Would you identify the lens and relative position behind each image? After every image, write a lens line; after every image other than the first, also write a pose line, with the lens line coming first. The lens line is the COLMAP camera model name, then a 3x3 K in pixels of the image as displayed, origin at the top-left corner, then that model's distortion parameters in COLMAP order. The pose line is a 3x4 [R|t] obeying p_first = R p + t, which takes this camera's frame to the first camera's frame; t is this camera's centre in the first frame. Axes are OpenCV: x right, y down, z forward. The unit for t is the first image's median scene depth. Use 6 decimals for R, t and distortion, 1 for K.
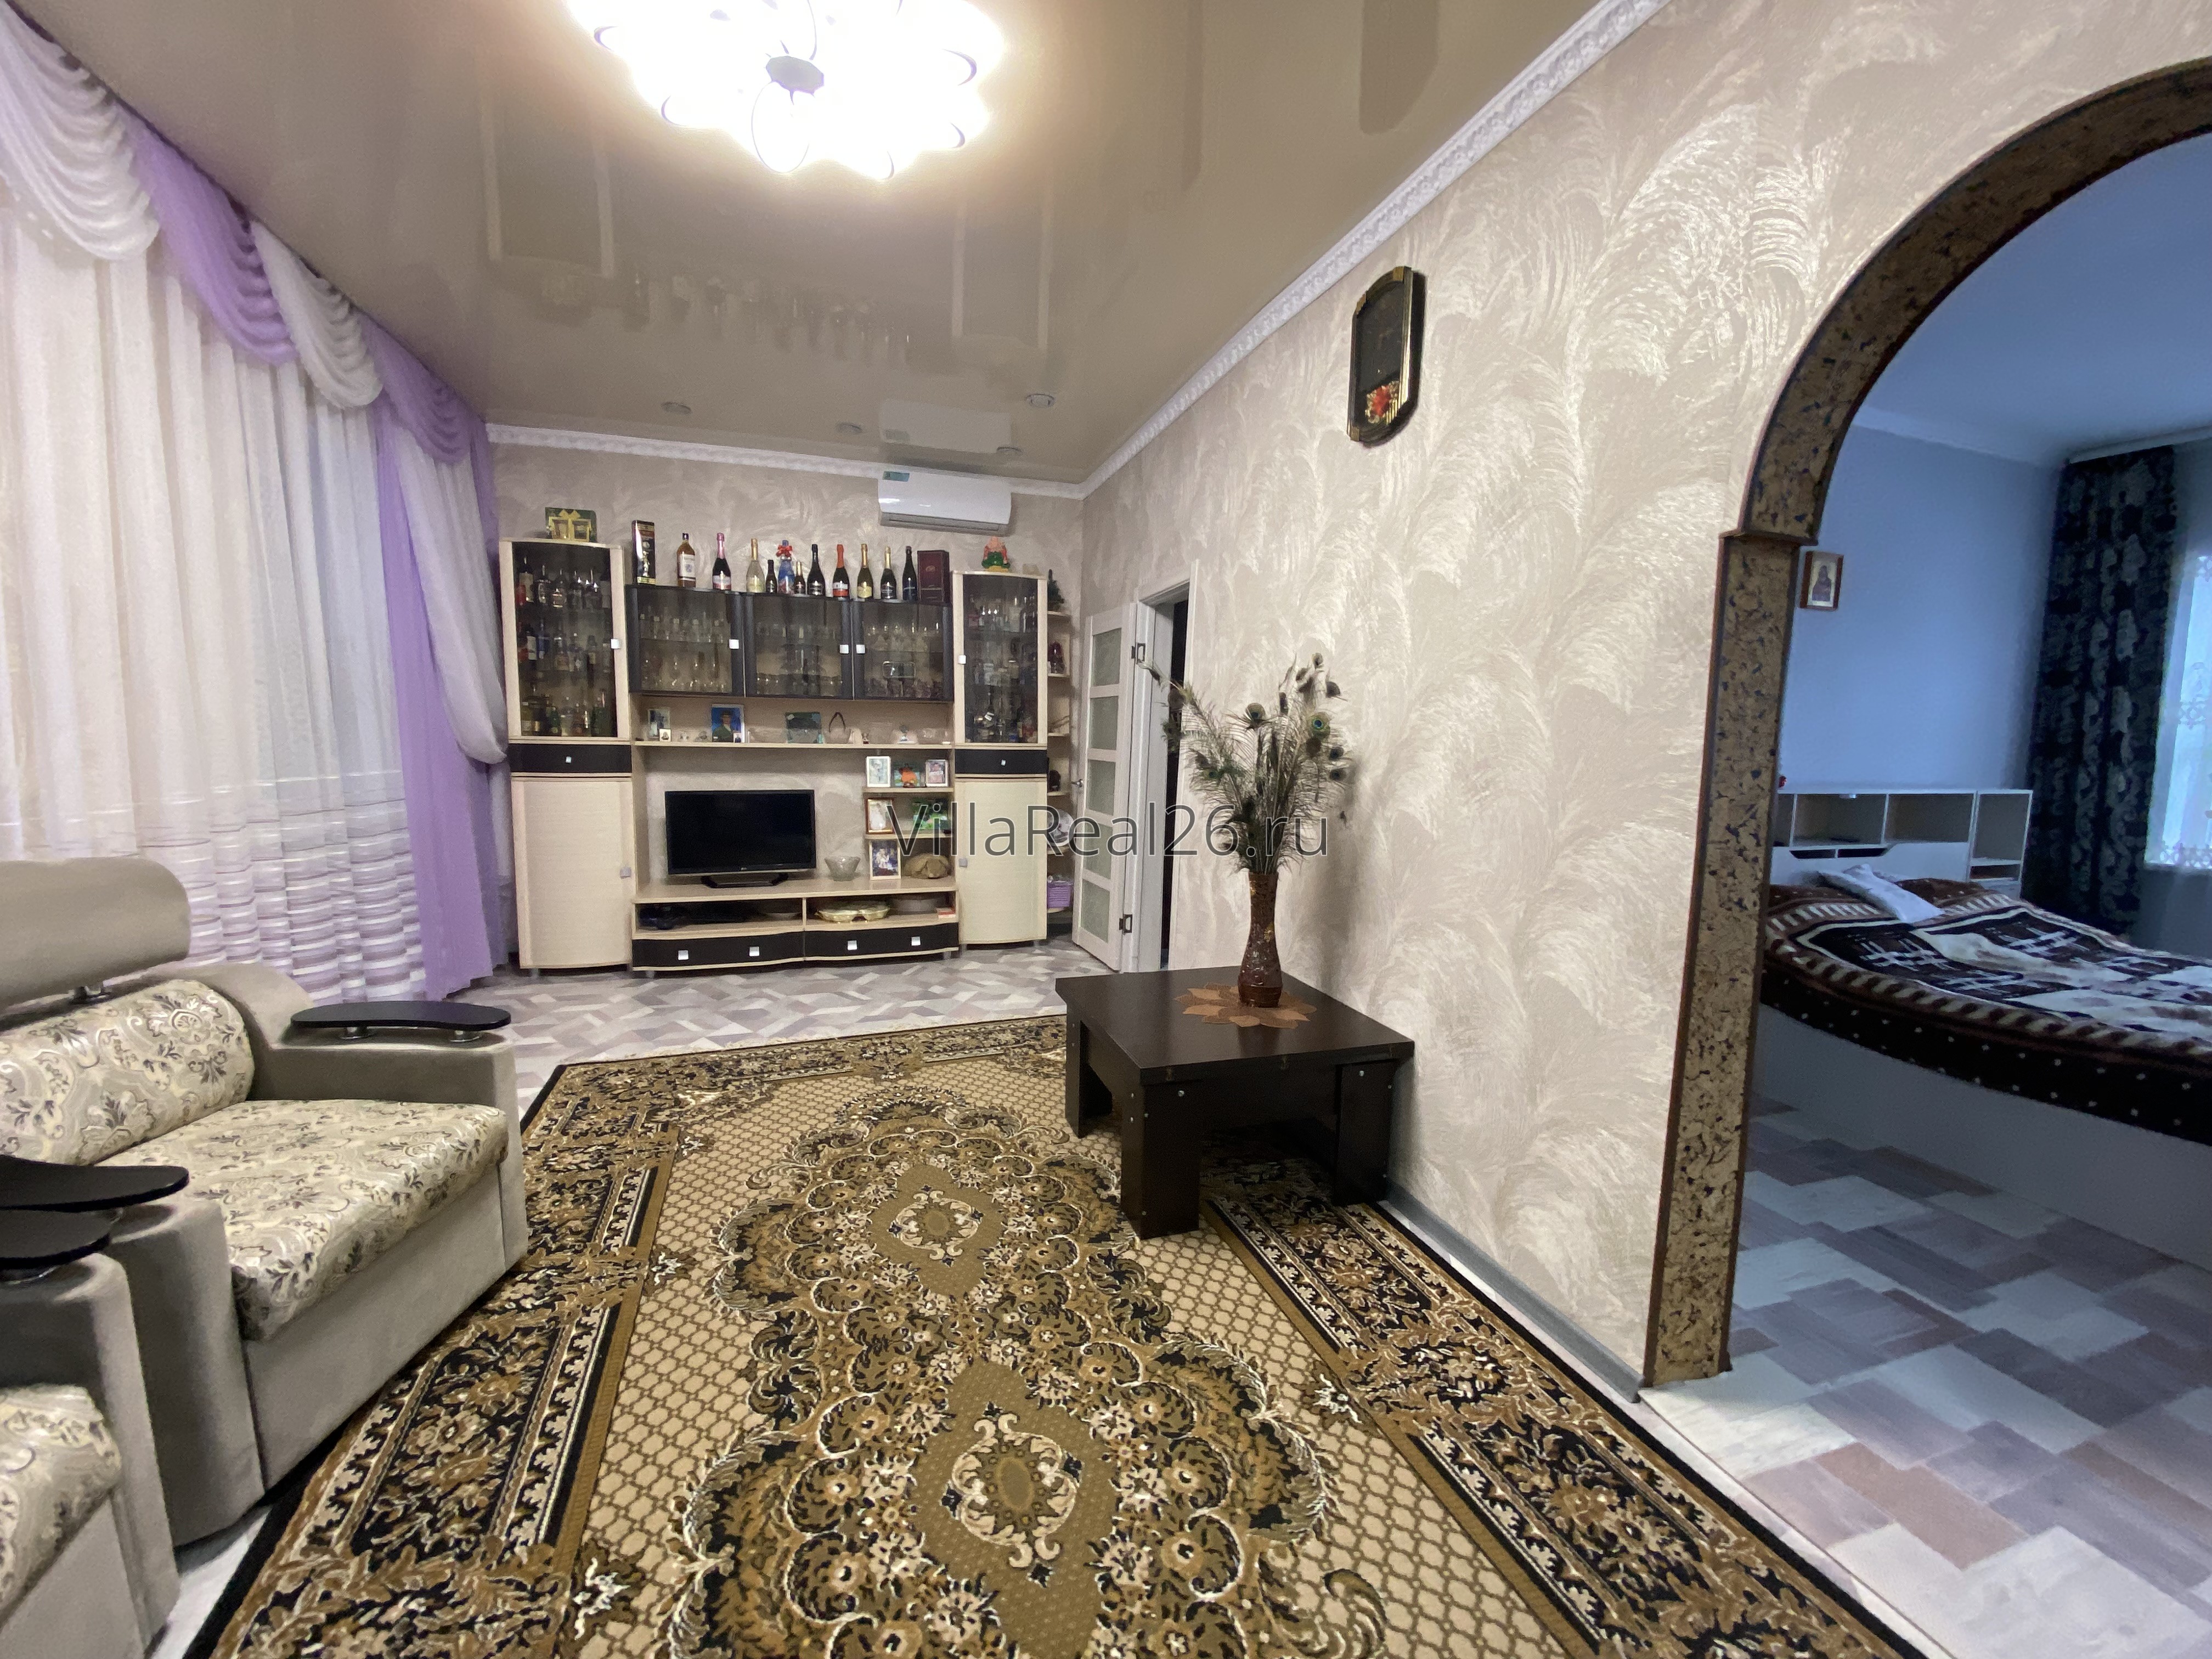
lens RADIAL K [[903.7, 0, 1116.7], [0, 903.7, 848.9], [0, 0, 1]] dist [-0.031962, -0.002093]
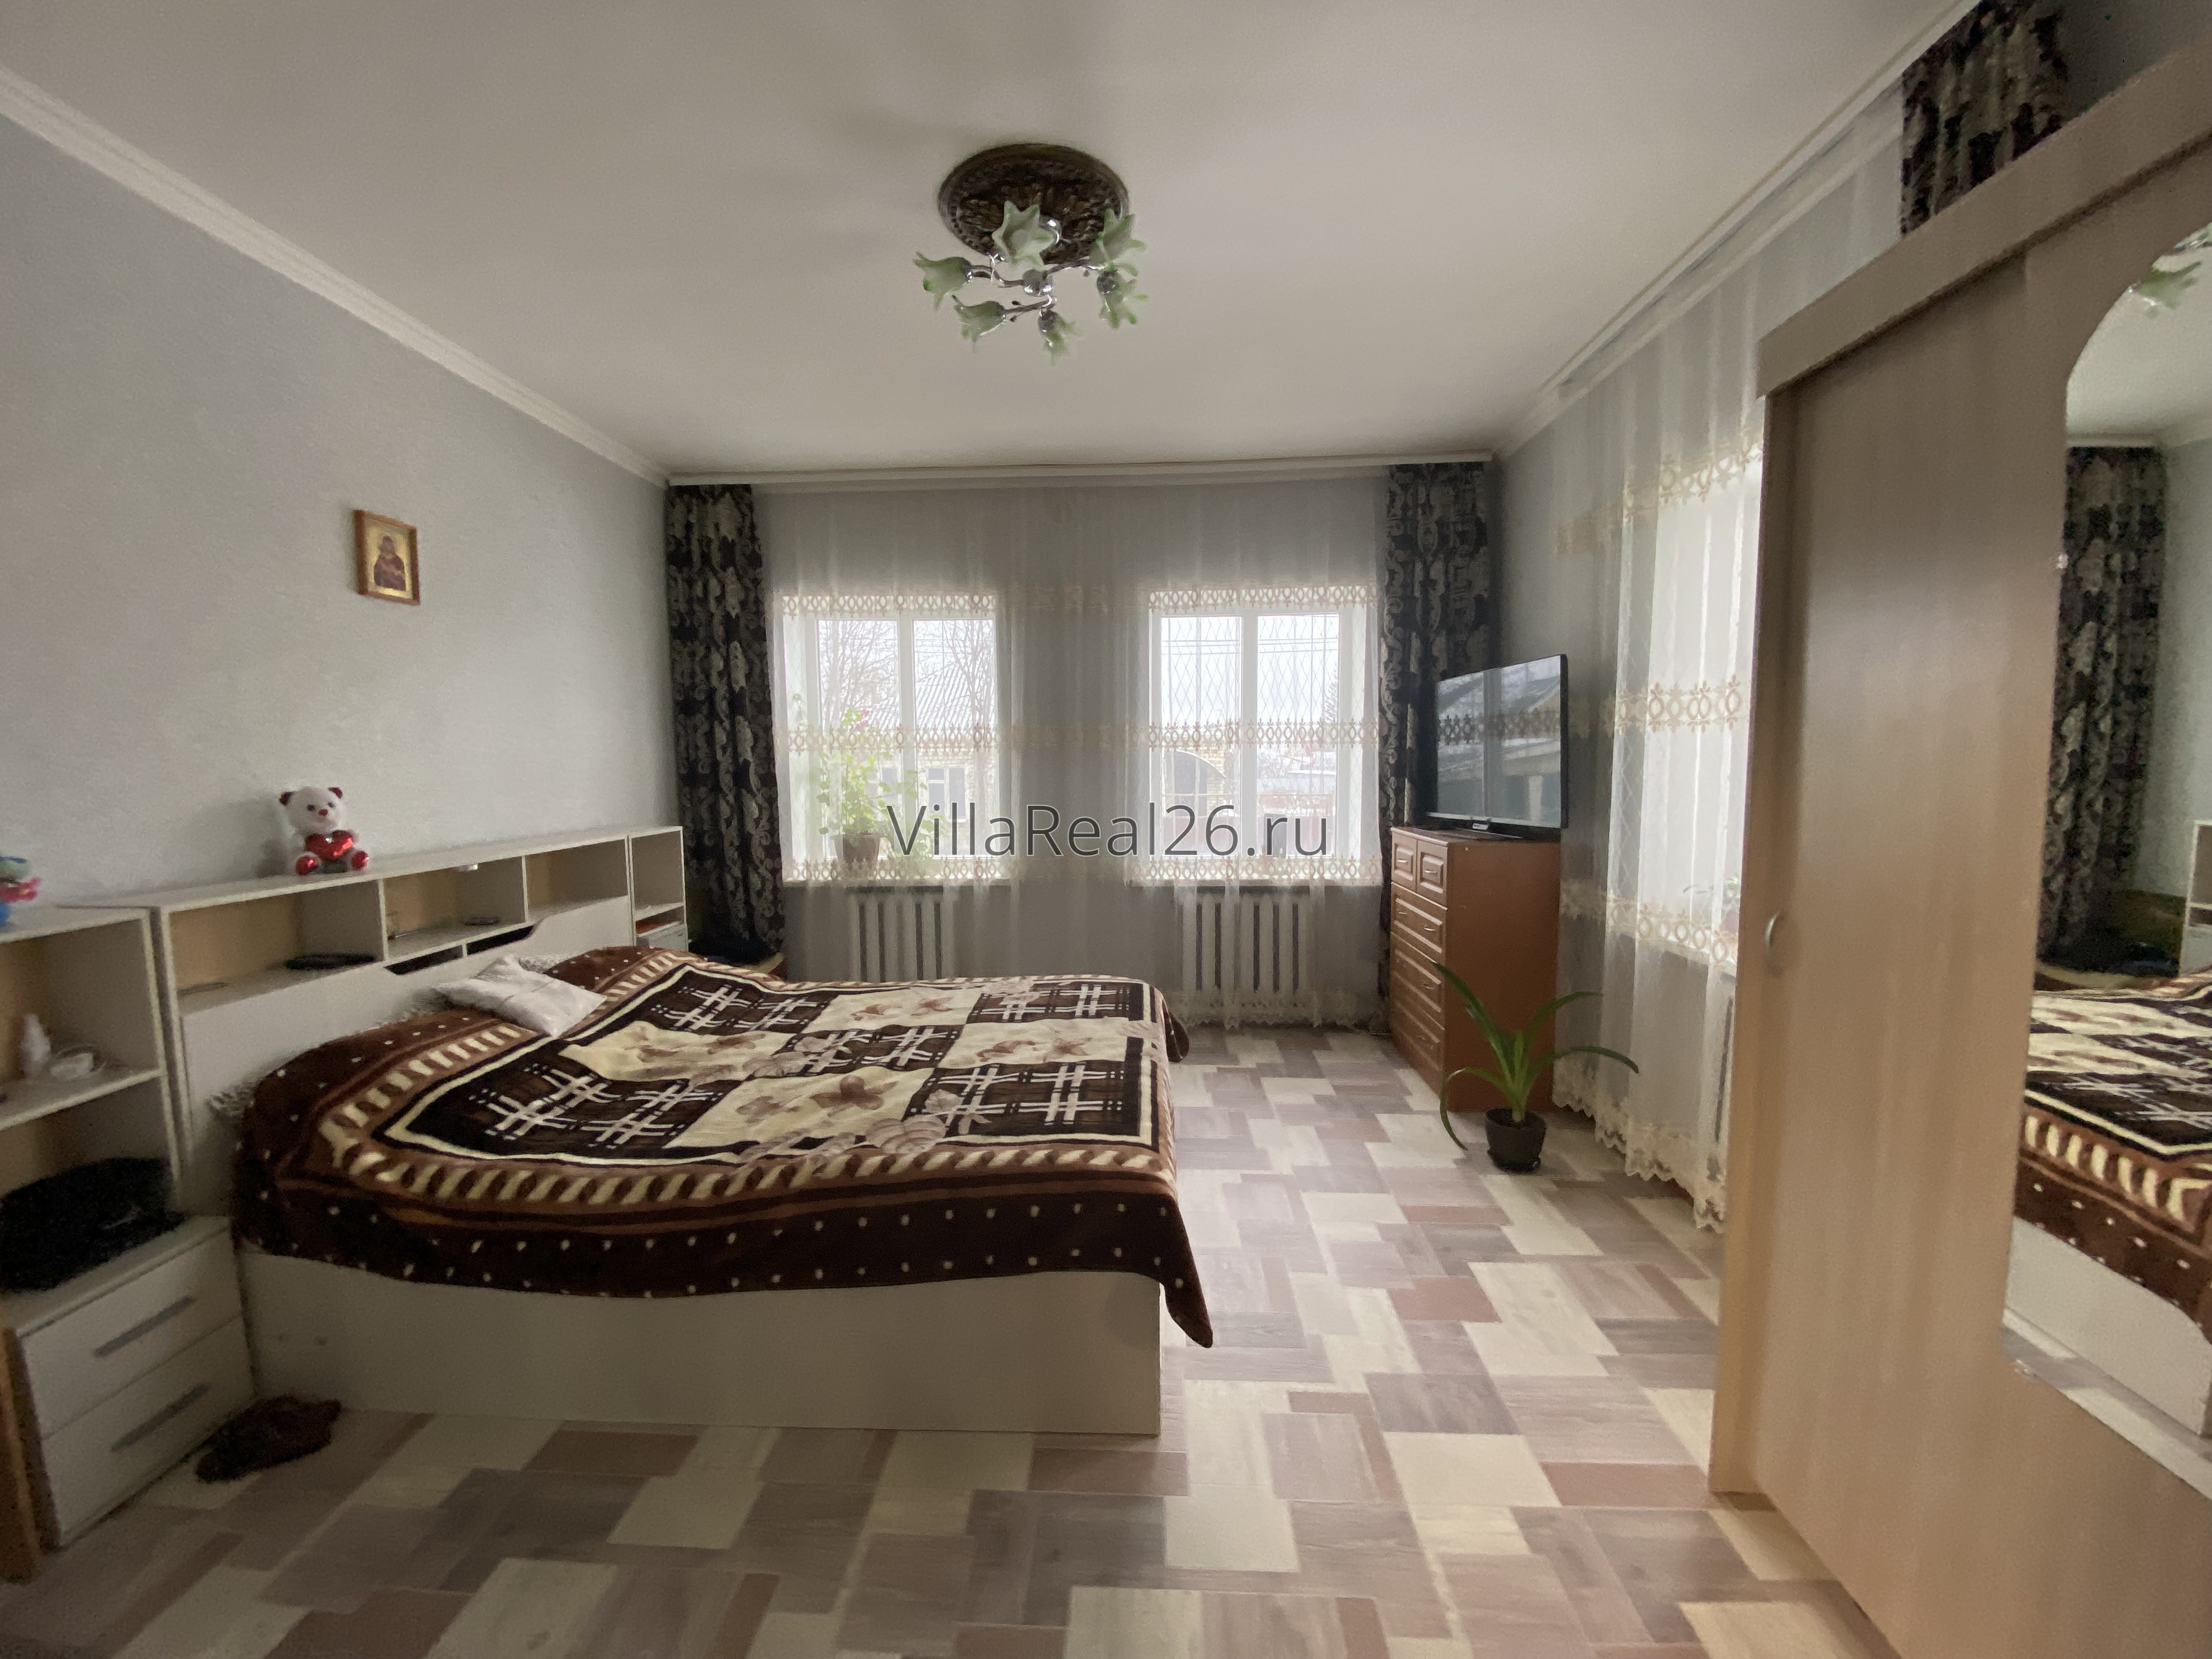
lens RADIAL K [[903.7, 0, 1115.3], [0, 903.7, 826.6], [0, 0, 1]] dist [-0.031962, -0.002093]
pose [[0.335244, -0.099105, 0.936904, 0.339156], [0.130415, 0.989760, 0.058031, -0.070435], [-0.933061, 0.102731, 0.344736, 0.256044]]
